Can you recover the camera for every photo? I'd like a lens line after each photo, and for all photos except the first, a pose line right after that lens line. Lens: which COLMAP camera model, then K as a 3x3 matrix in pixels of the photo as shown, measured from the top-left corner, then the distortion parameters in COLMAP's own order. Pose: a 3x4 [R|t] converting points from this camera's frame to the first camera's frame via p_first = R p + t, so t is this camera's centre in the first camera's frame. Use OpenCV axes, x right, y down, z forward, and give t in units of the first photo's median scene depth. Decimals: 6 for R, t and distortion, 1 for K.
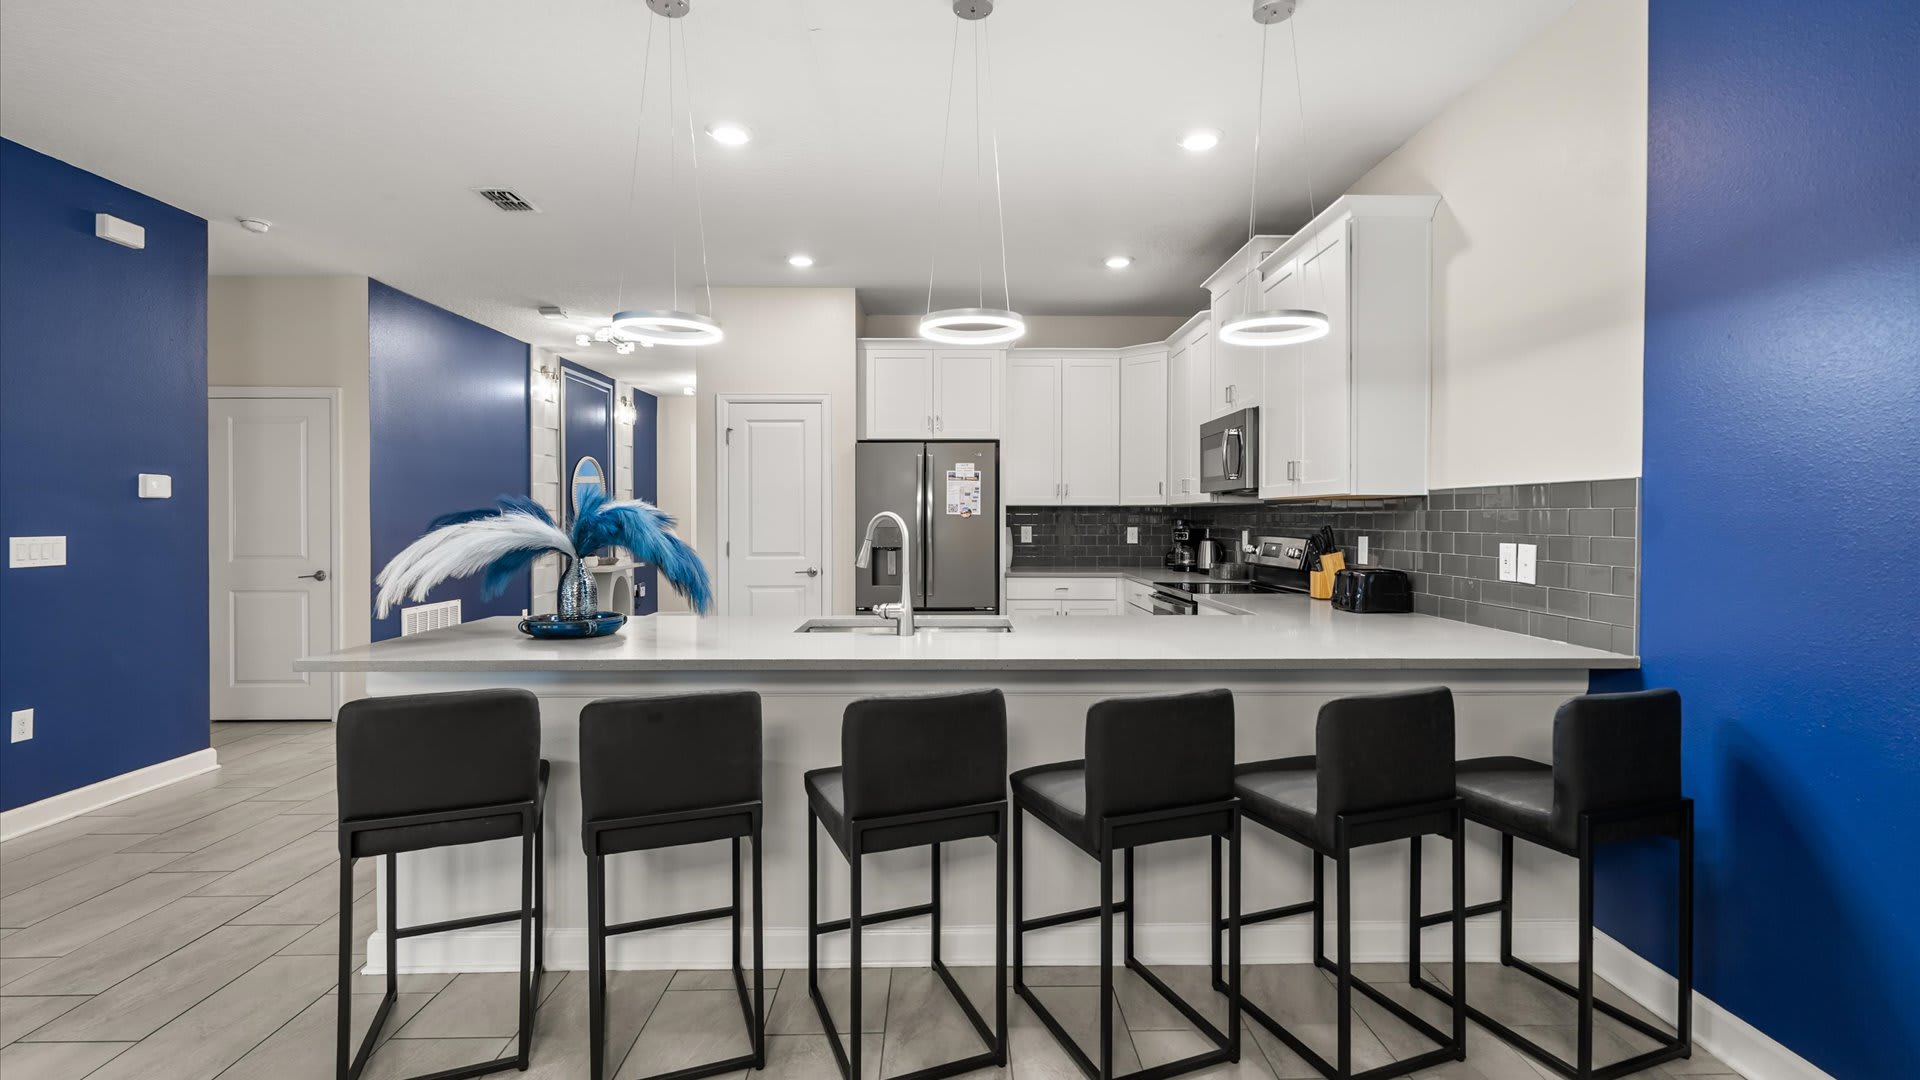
lens RADIAL K [[868.4, 0, 972.8], [0, 868.4, 513.1], [0, 0, 1]] dist [-0.003393, -0.000545]
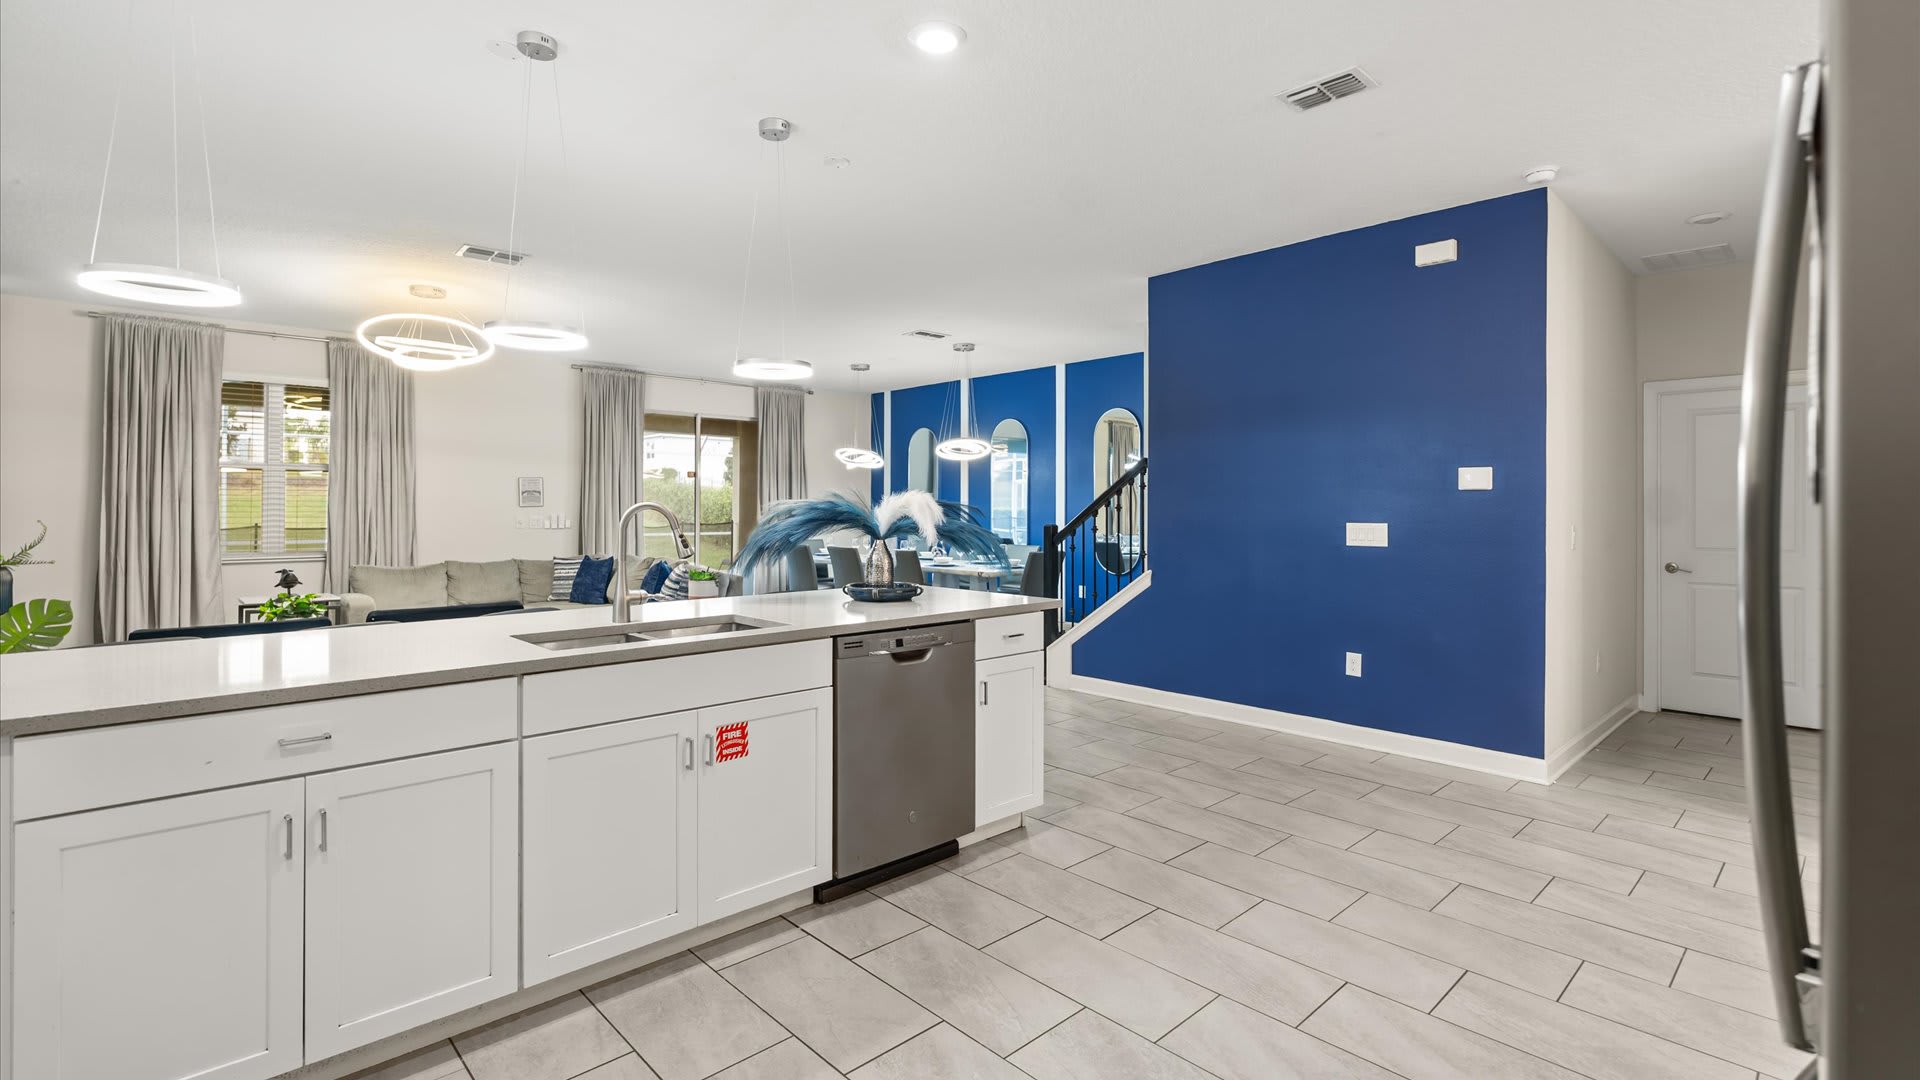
lens RADIAL K [[868.4, 0, 972.8], [0, 868.4, 513.1], [0, 0, 1]] dist [-0.003393, -0.000545]
pose [[-0.744813, 0.000526, -0.667273, 0.205498], [0.001026, 0.999999, -0.000356, 0.010521], [0.667272, -0.000950, -0.744813, 1.406202]]
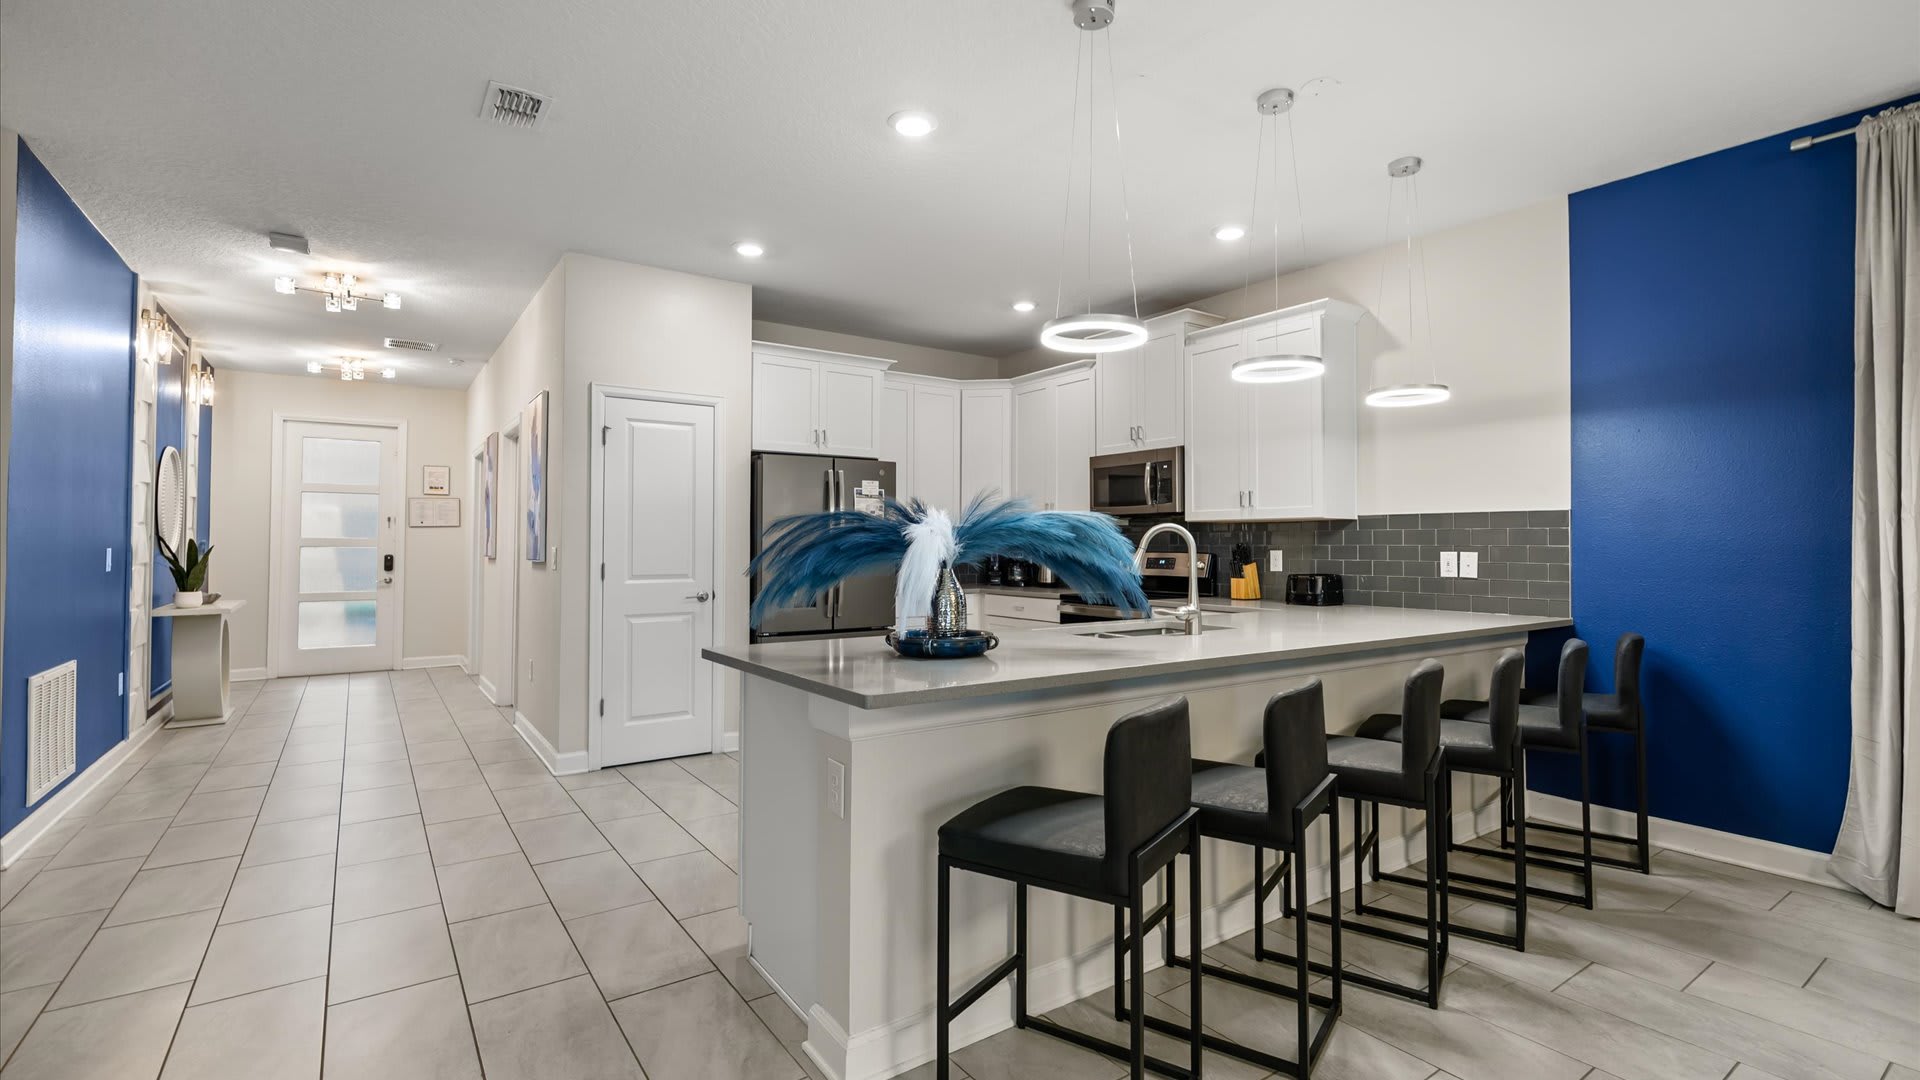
lens RADIAL K [[848.7, 0, 971.8], [0, 848.7, 535.8], [0, 0, 1]] dist [-0.012943, -0.000175]
pose [[0.832093, 0.008722, 0.554567, -0.623960], [-0.004728, 0.999952, -0.008633, 0.017517], [-0.554615, 0.004562, 0.832094, 0.183039]]
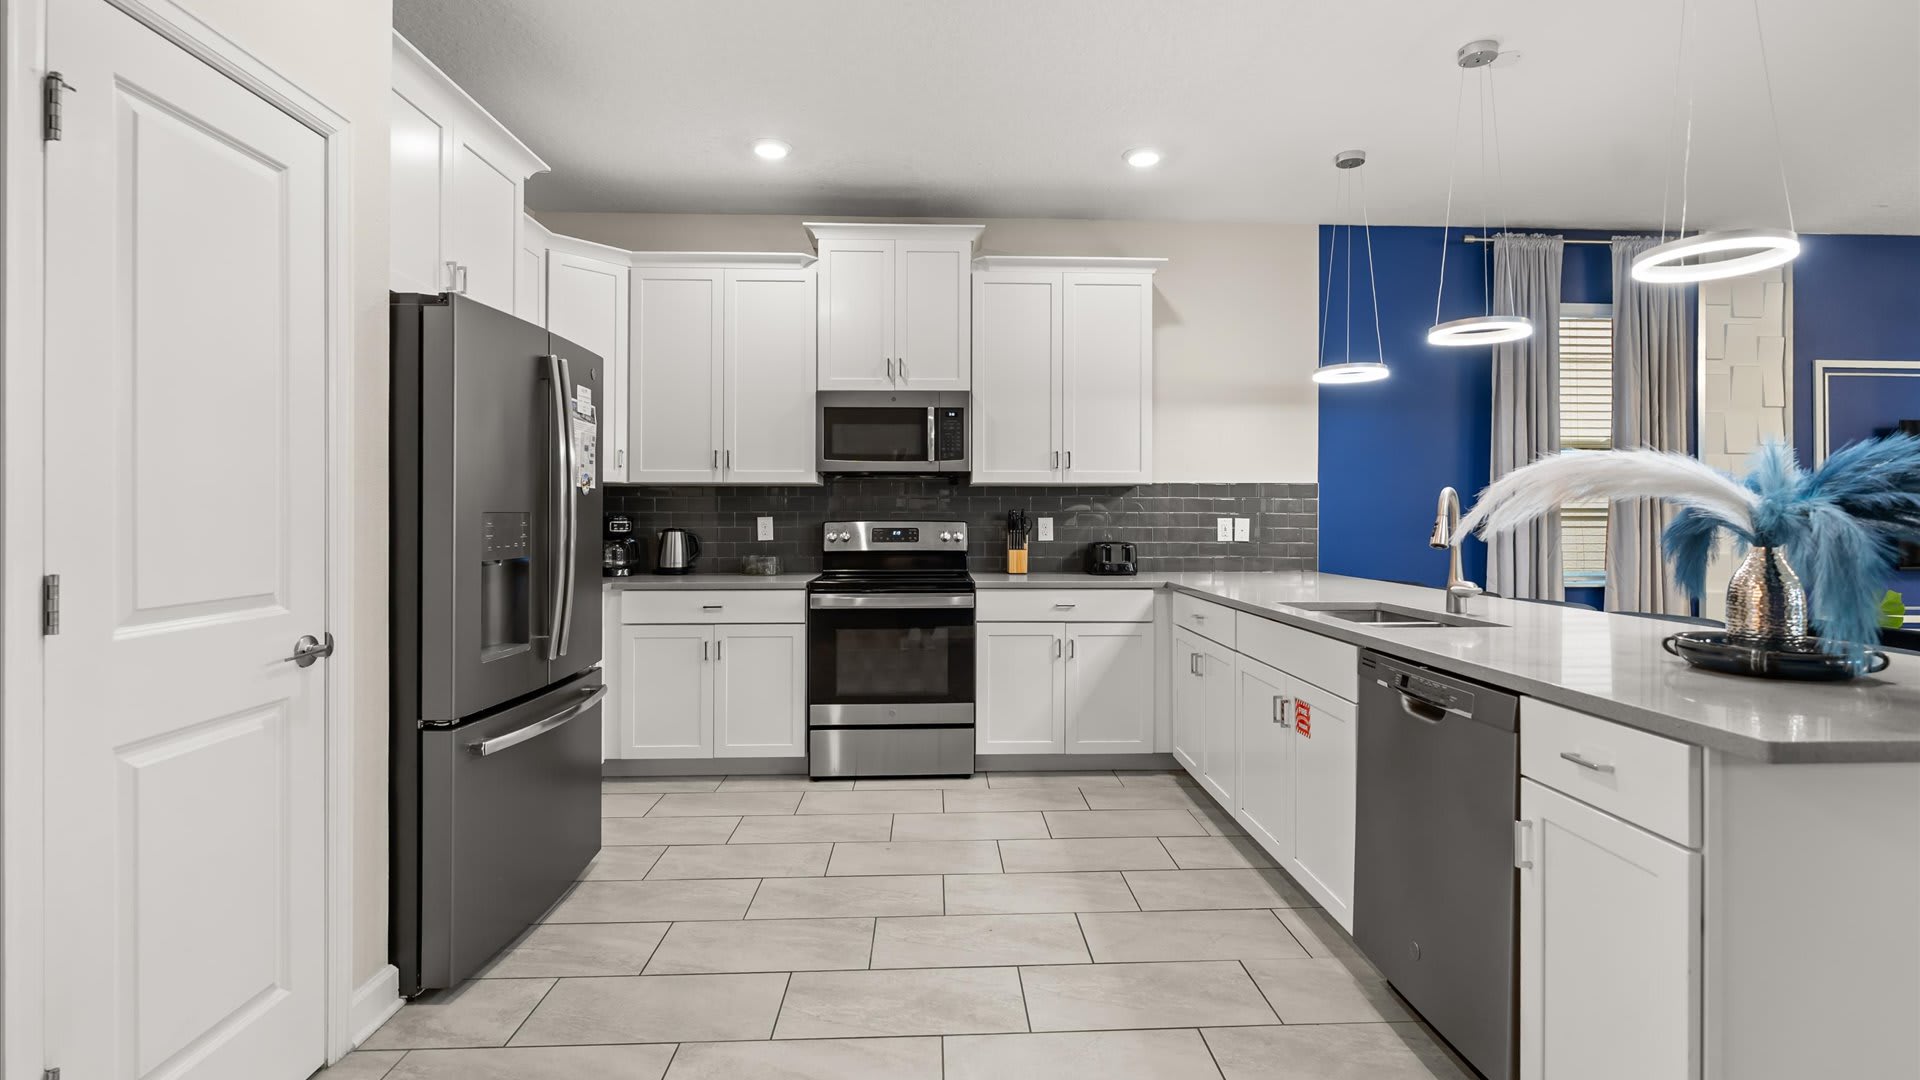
lens RADIAL K [[868.4, 0, 972.8], [0, 868.4, 513.1], [0, 0, 1]] dist [-0.003393, -0.000545]
pose [[-0.010581, 0.003153, 0.999939, -0.727254], [-0.004543, 0.999985, -0.003201, 0.024010], [-0.999934, -0.004577, -0.010566, 1.081528]]
